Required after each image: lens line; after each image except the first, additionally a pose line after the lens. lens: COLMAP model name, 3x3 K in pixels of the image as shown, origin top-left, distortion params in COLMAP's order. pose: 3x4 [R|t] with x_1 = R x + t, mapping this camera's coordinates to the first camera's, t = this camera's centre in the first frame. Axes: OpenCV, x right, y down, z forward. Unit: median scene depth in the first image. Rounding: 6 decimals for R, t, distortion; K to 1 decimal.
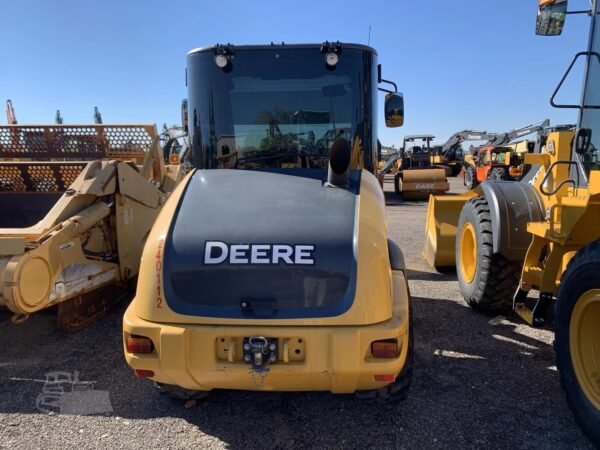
lens RADIAL K [[462.1, 0, 301.7], [0, 462.1, 216.0], [0, 0, 1]] dist [0.028755, -0.006817]
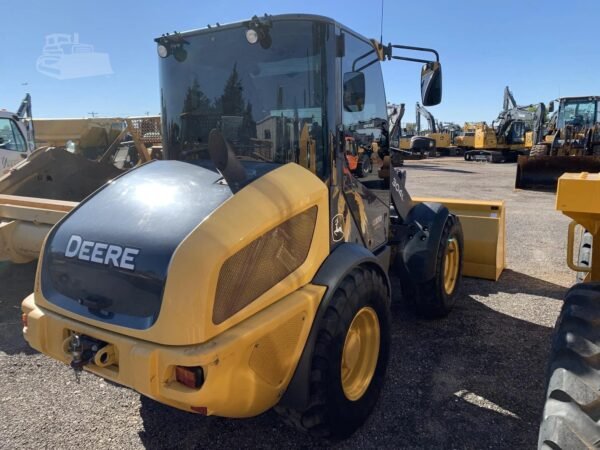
lens RADIAL K [[462.1, 0, 301.7], [0, 462.1, 216.0], [0, 0, 1]] dist [0.028755, -0.006817]
pose [[0.878046, 0.072263, -0.473089, 0.749590], [-0.049120, 0.996922, 0.061111, -0.076907], [0.476048, -0.030420, 0.878893, 0.340954]]
